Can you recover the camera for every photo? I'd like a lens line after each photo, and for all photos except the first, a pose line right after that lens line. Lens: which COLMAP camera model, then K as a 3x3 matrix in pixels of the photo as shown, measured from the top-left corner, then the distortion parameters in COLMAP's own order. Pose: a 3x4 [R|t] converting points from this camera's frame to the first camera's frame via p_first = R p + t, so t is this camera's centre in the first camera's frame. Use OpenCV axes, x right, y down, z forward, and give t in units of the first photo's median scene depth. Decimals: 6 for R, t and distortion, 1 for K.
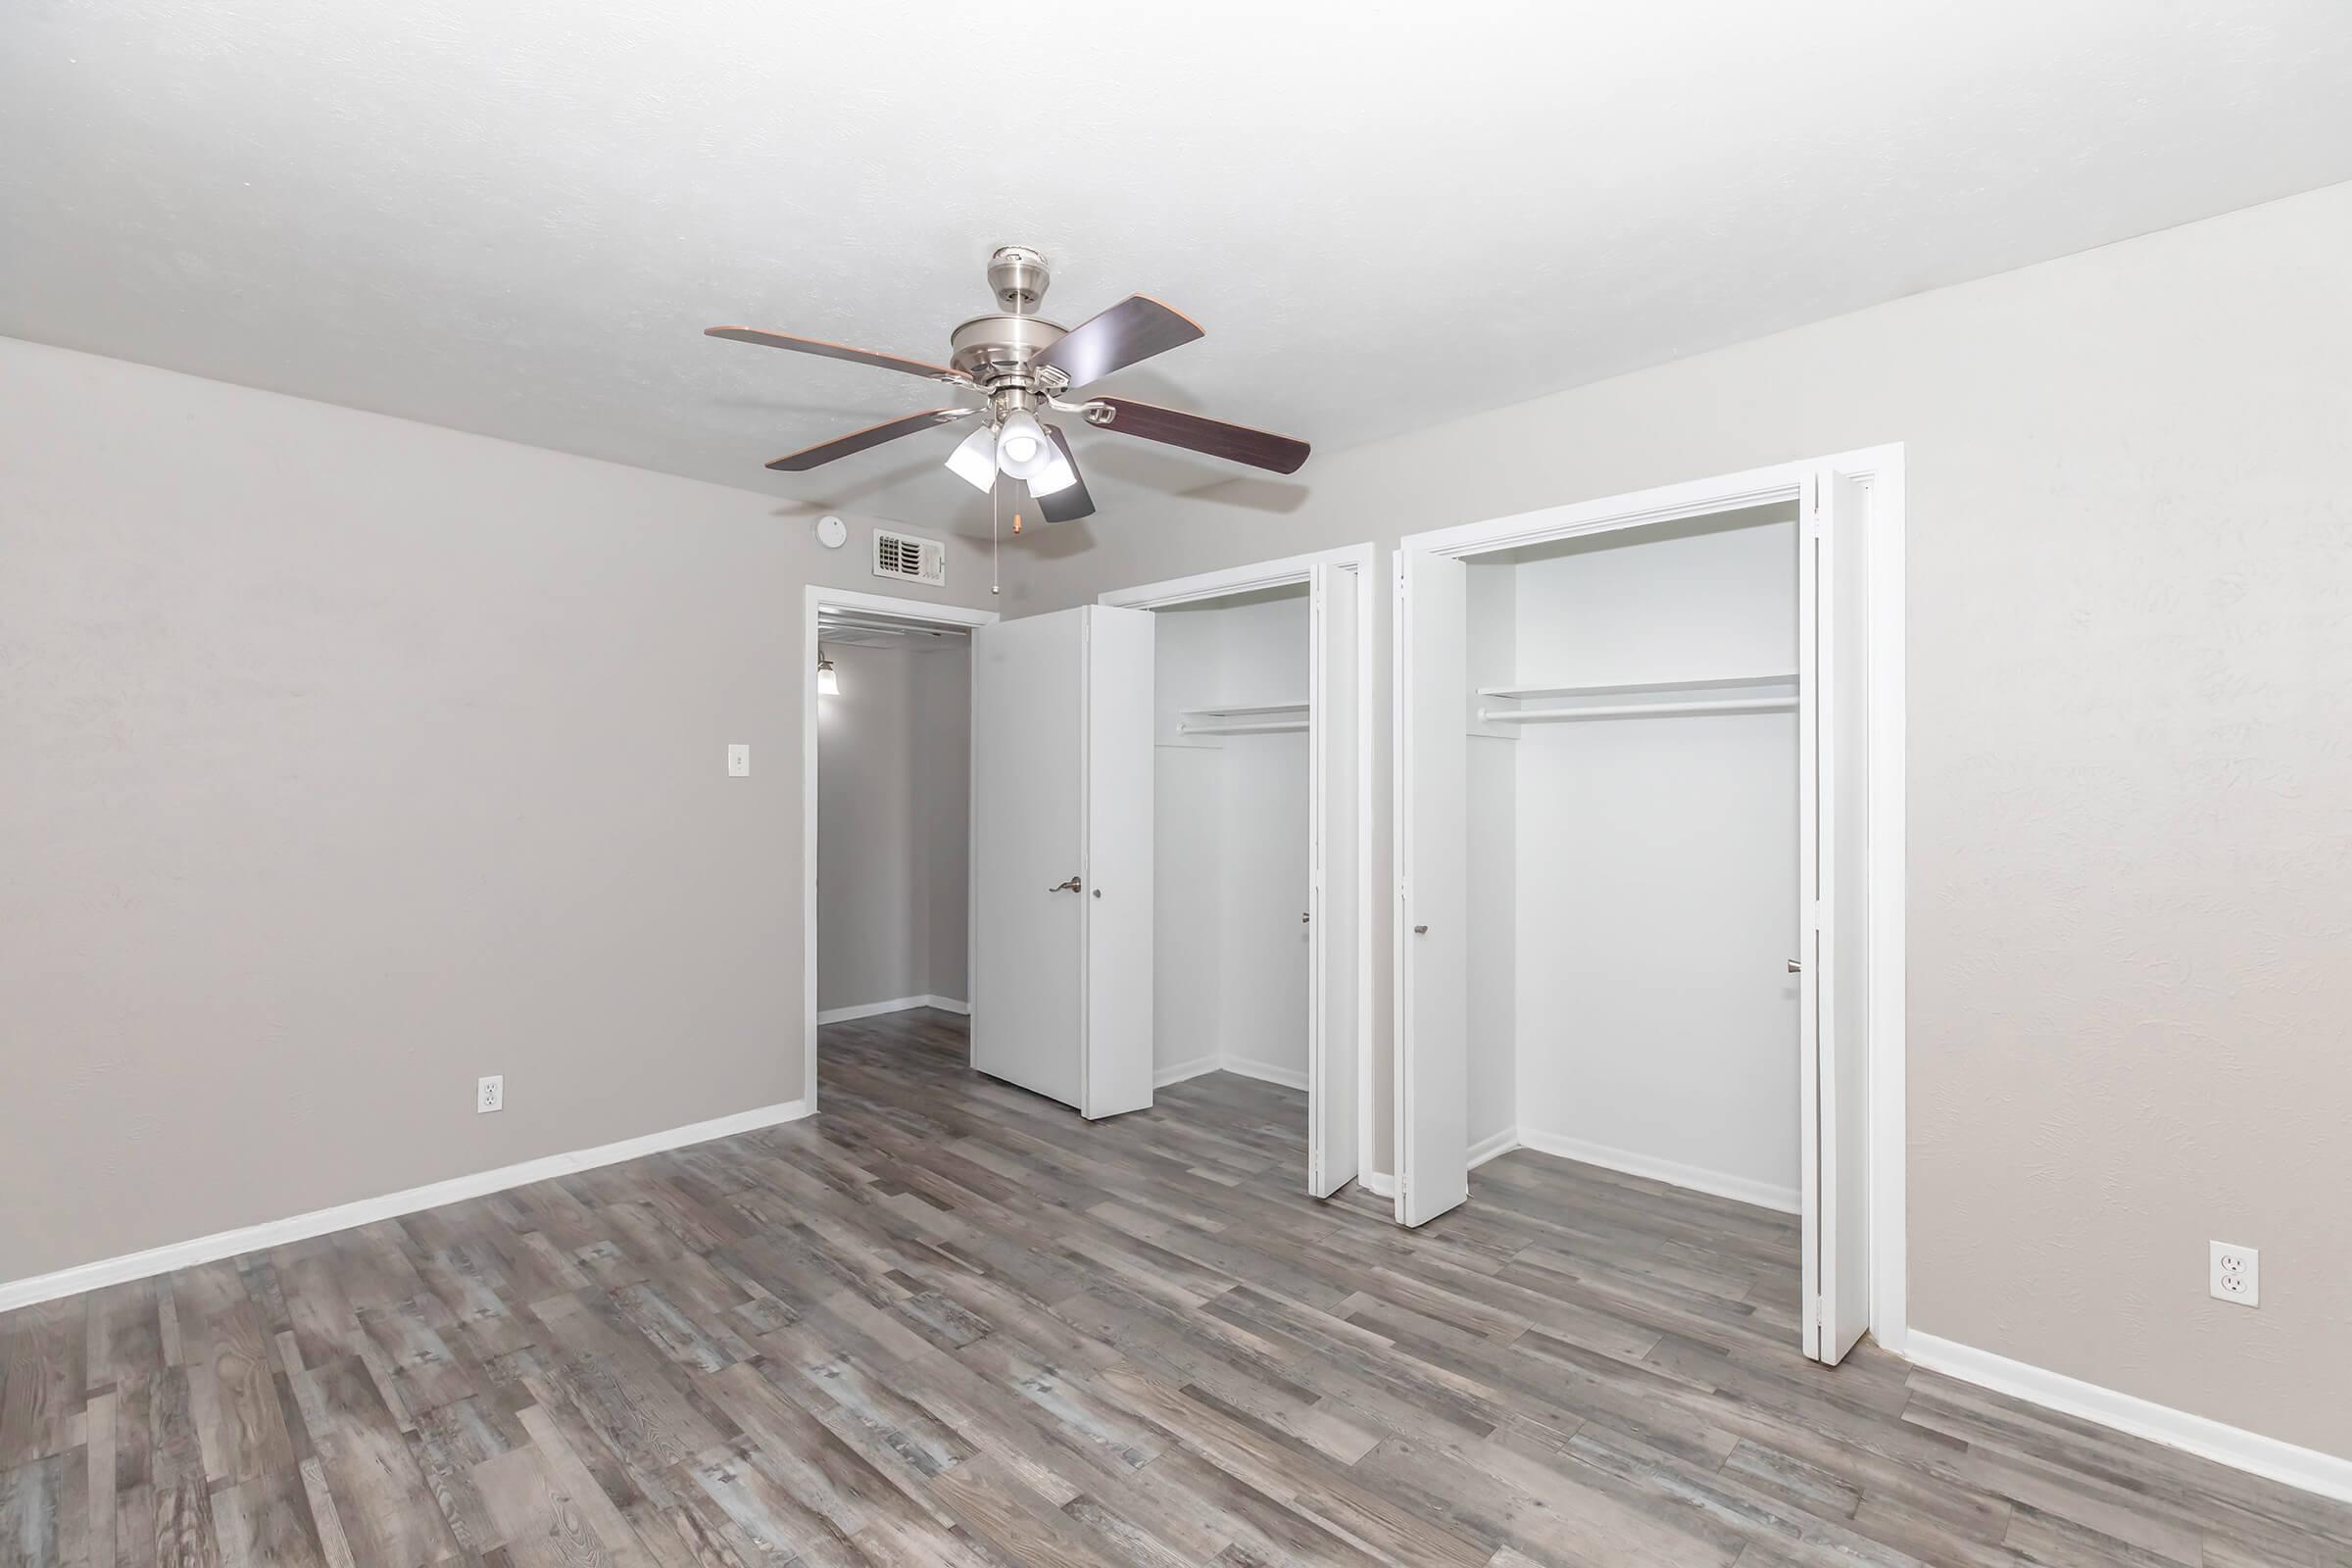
lens RADIAL K [[1038.3, 0, 1175.0], [0, 1038.3, 784.4], [0, 0, 1]] dist [0.002681, -0.000450]
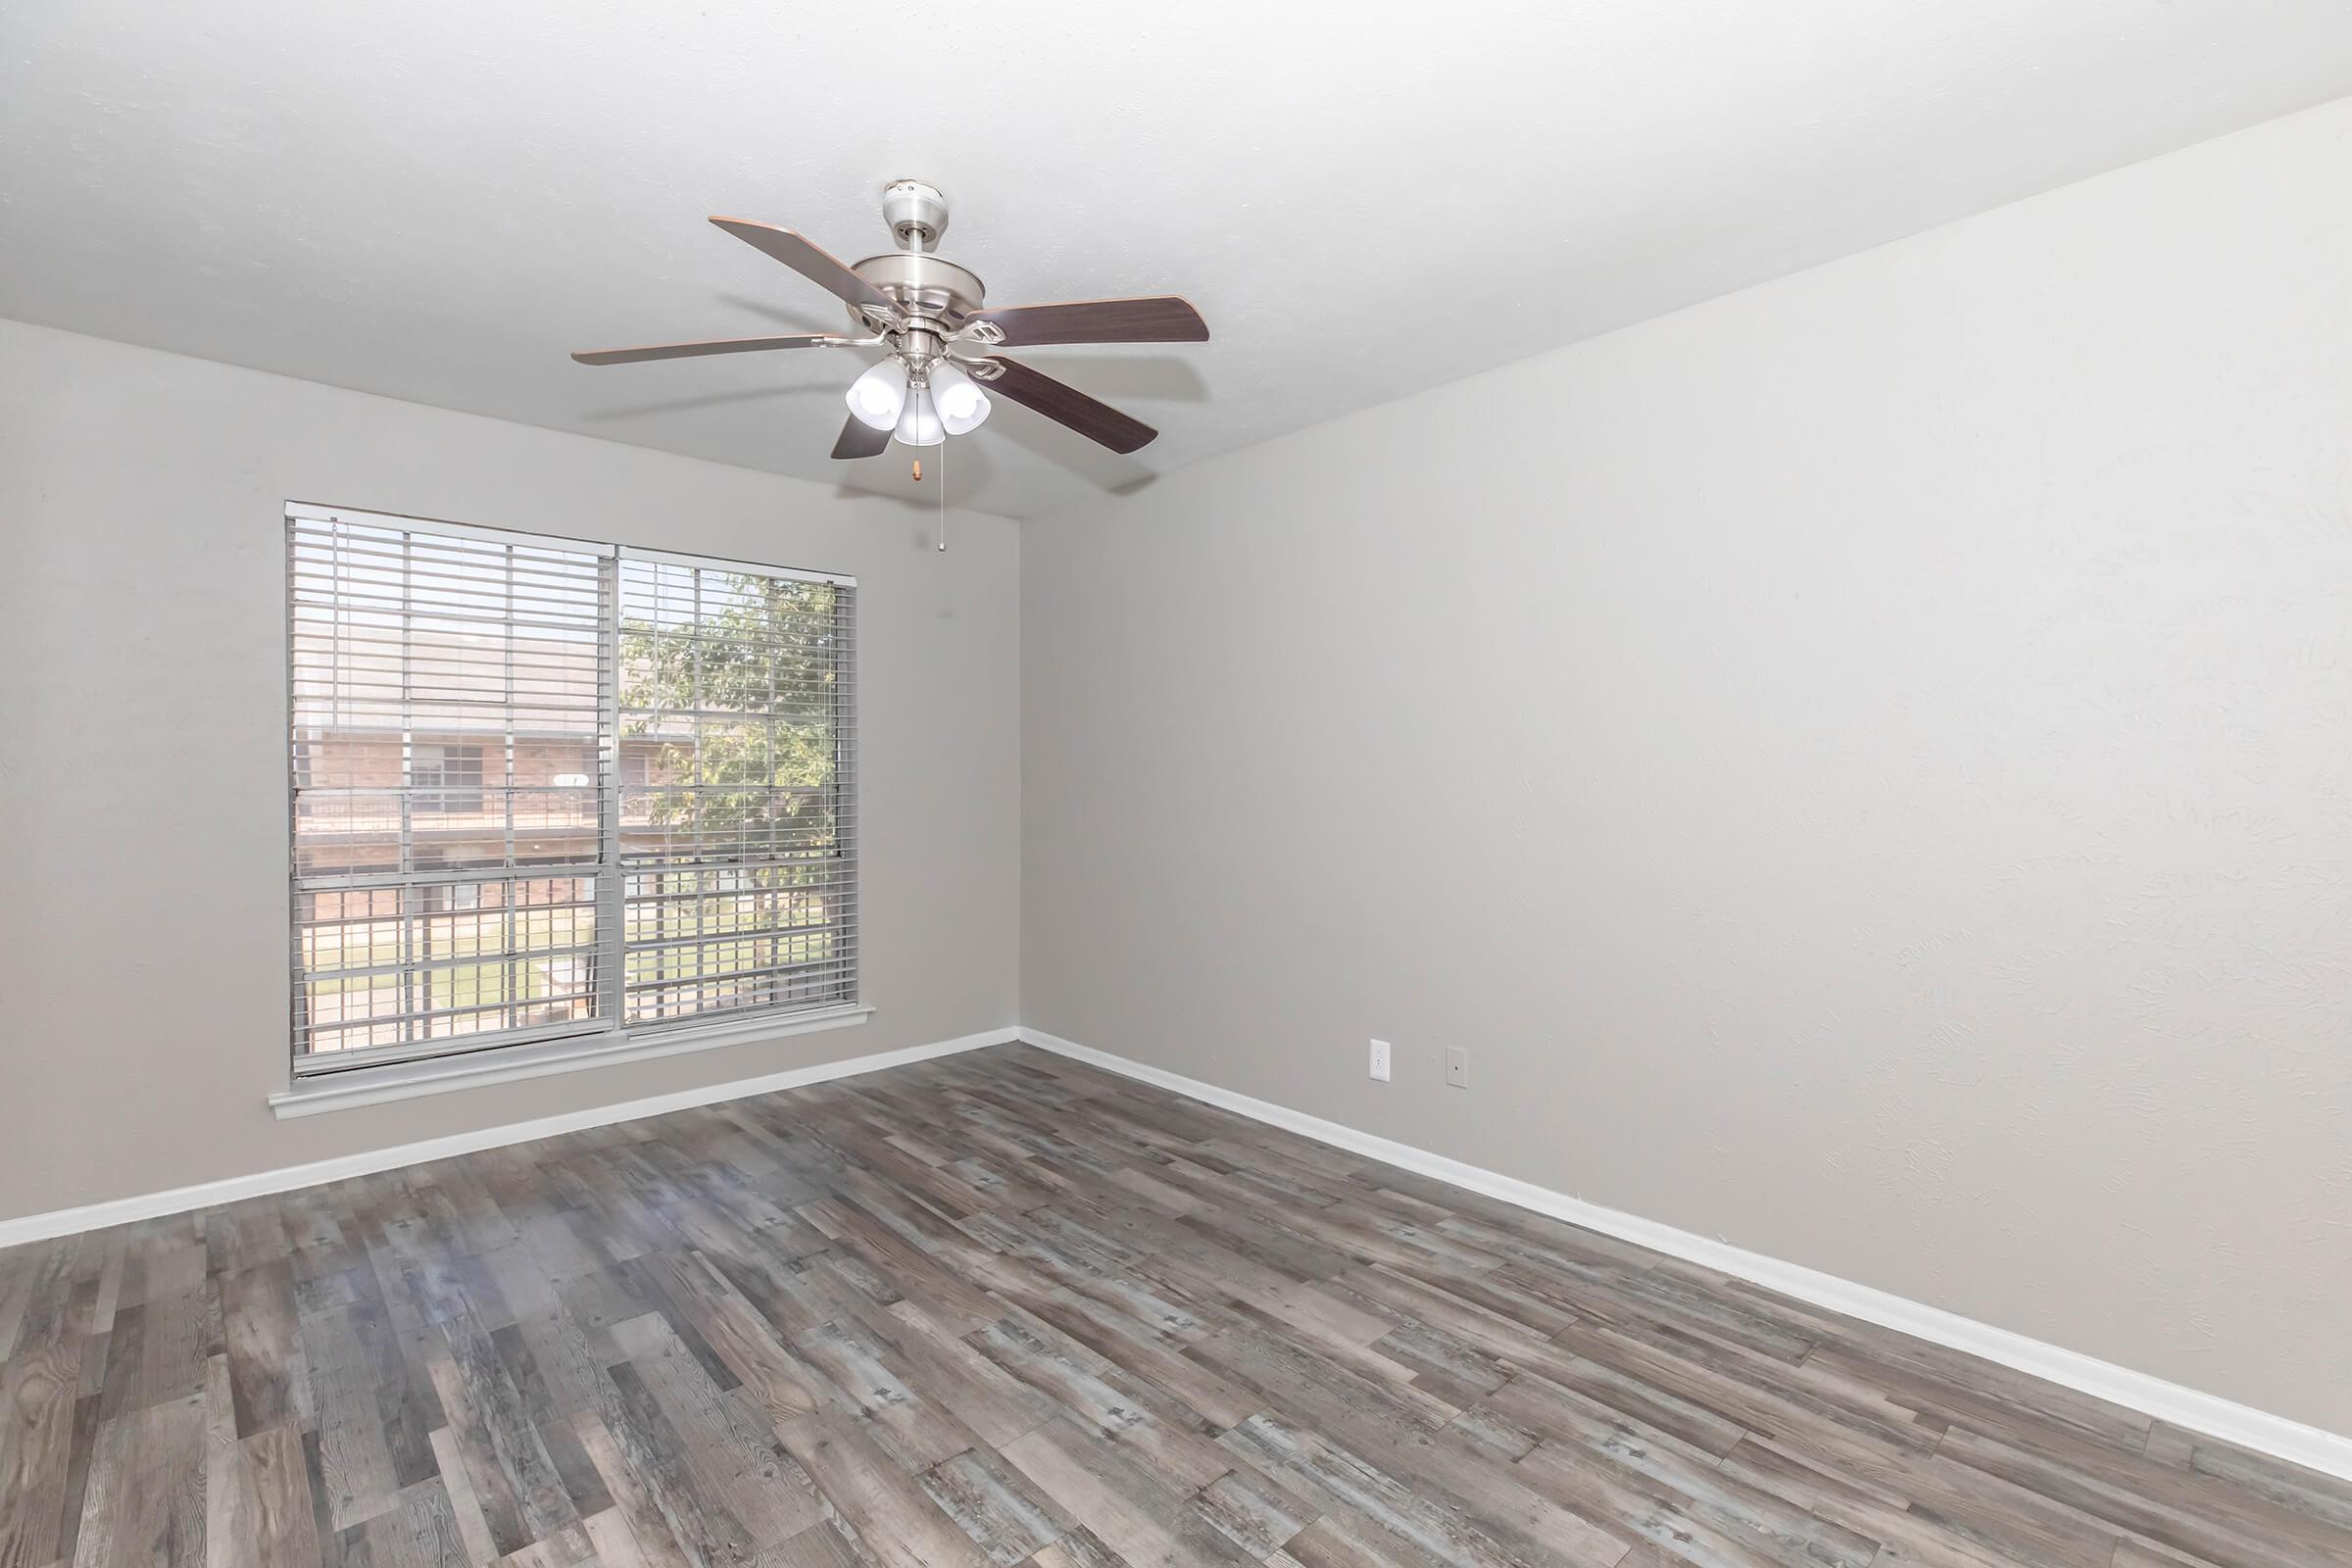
lens RADIAL K [[1038.3, 0, 1181.9], [0, 1038.3, 782.8], [0, 0, 1]] dist [0.002681, -0.000450]
pose [[-0.998400, -0.001440, 0.056531, -0.456280], [-0.001275, 0.999995, 0.002949, 0.037811], [-0.056535, 0.002872, -0.998396, 1.965030]]
